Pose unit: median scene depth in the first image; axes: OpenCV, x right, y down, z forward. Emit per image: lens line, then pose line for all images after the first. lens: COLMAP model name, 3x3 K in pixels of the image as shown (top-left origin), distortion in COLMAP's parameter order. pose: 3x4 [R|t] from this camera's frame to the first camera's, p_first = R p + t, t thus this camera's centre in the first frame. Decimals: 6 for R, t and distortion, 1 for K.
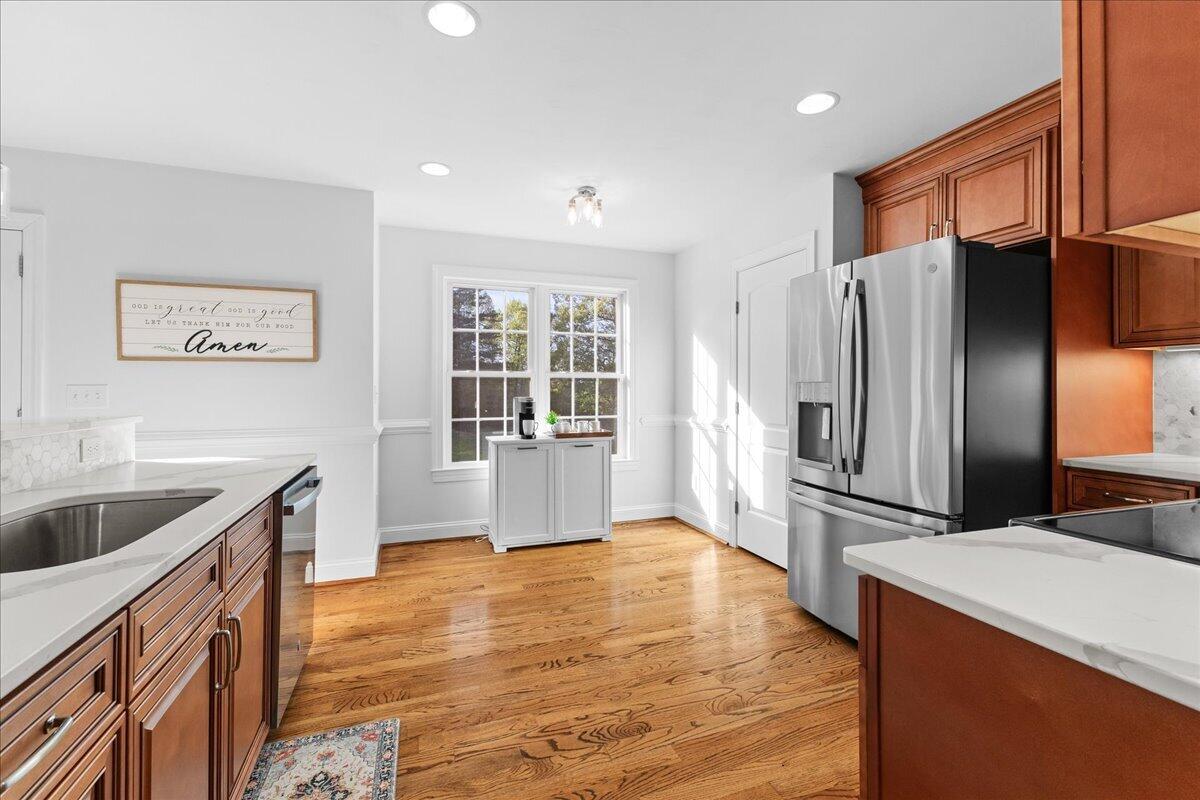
lens RADIAL K [[517.5, 0, 604.4], [0, 517.5, 387.6], [0, 0, 1]] dist [0.002770, 0.000278]
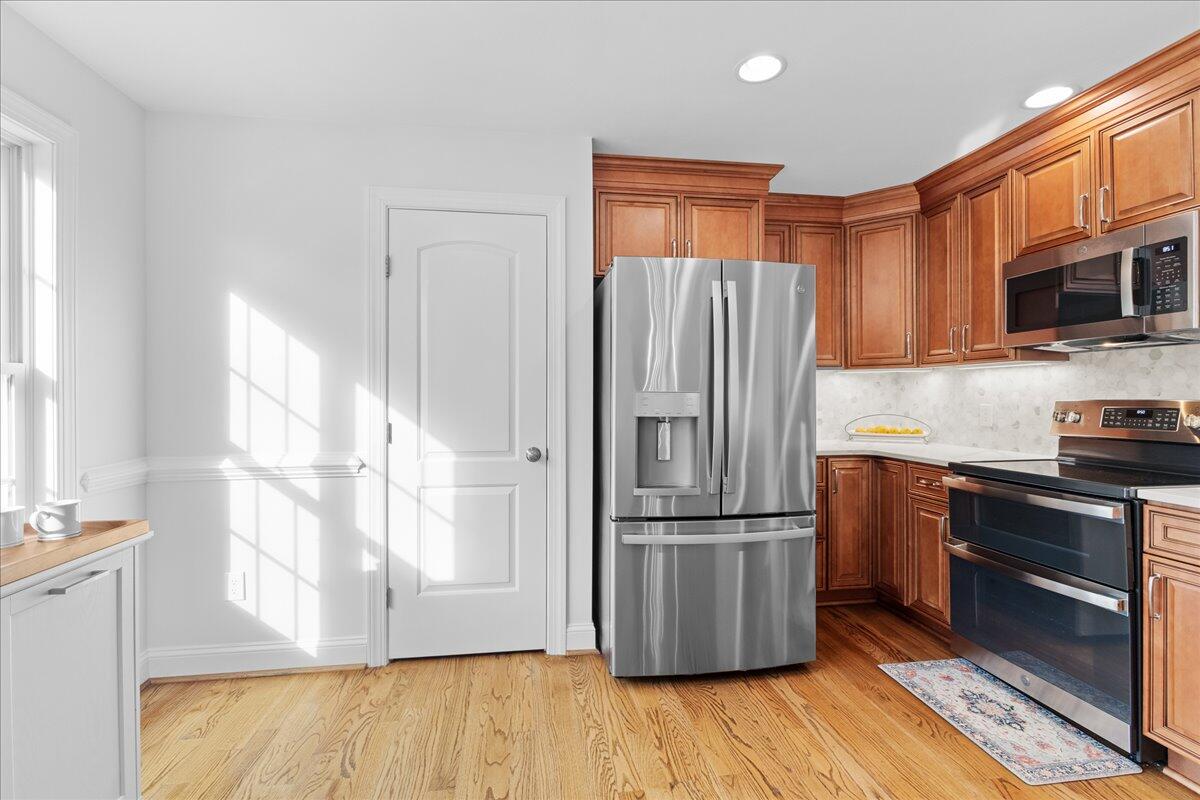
lens RADIAL K [[544.2, 0, 601.6], [0, 544.2, 394.7], [0, 0, 1]] dist [-0.002090, -0.000540]
pose [[0.207448, -0.000926, 0.978246, -0.404877], [-0.000068, 1.000000, 0.000961, -0.006191], [-0.978246, -0.000266, 0.207448, 0.813919]]
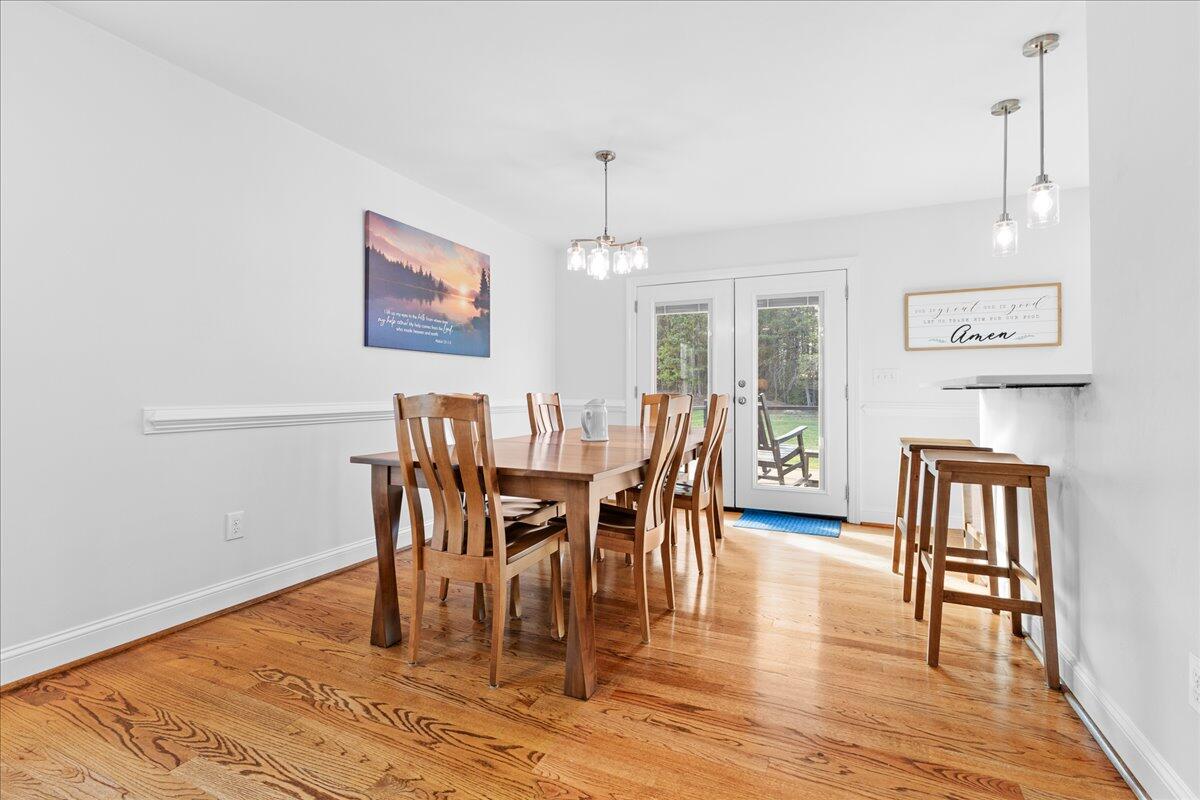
lens RADIAL K [[549.3, 0, 599.1], [0, 549.3, 389.4], [0, 0, 1]] dist [-0.003494, -0.000431]
pose [[0.711431, -0.007132, -0.702720, -0.452775], [-0.000098, 0.999947, -0.010247, 0.062441], [0.702756, 0.007359, 0.711393, -0.600465]]
